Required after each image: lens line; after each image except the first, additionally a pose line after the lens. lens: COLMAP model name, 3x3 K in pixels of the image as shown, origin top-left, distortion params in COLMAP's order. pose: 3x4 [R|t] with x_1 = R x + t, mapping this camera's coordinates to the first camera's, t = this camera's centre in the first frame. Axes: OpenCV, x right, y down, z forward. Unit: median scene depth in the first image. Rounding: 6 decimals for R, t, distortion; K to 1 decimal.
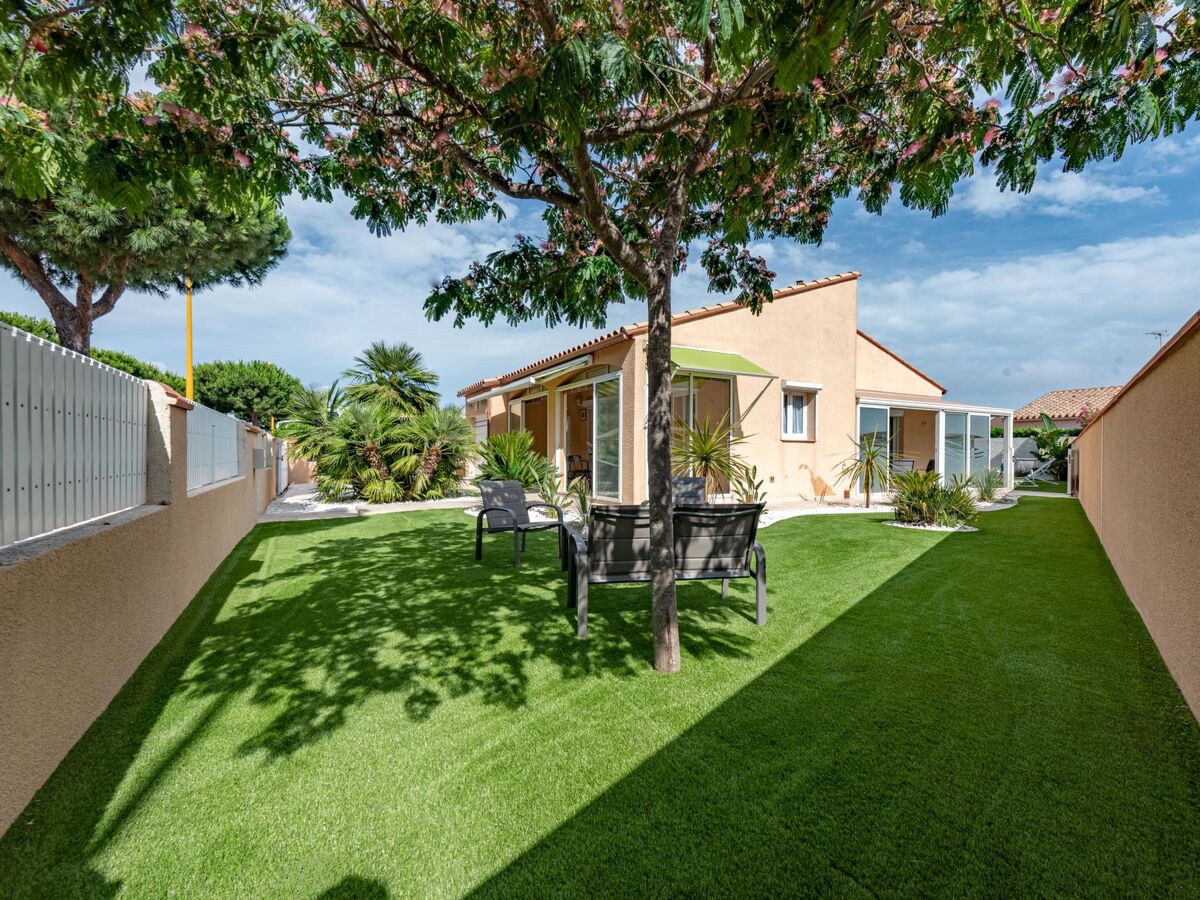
lens RADIAL K [[535.4, 0, 613.7], [0, 535.4, 447.9], [0, 0, 1]] dist [0.014933, -0.000737]
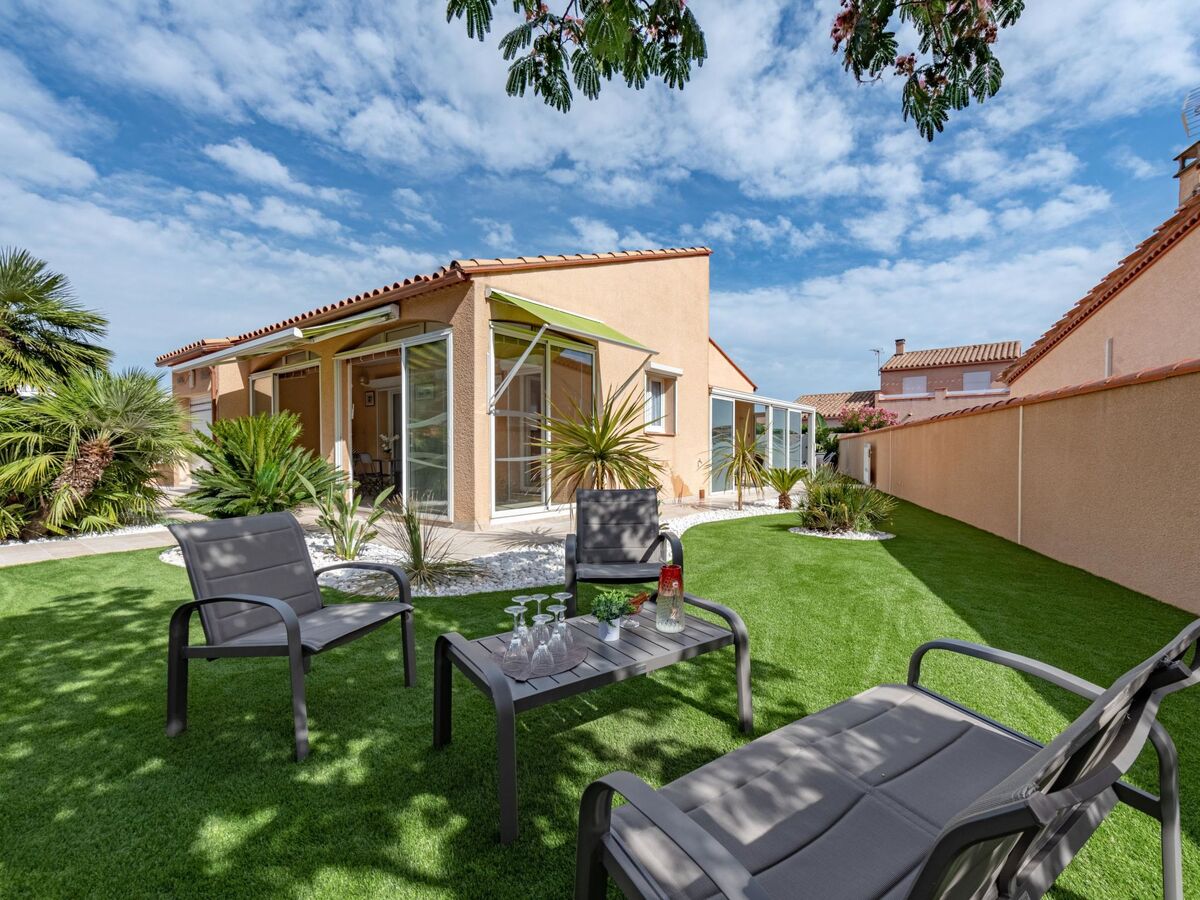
lens RADIAL K [[536.6, 0, 621.8], [0, 536.6, 456.2], [0, 0, 1]] dist [0.008630, -0.000547]
pose [[0.915419, -0.009415, 0.402392, -0.055253], [0.000458, 0.999750, 0.022349, 0.002678], [-0.402502, -0.020274, 0.915194, 0.250910]]
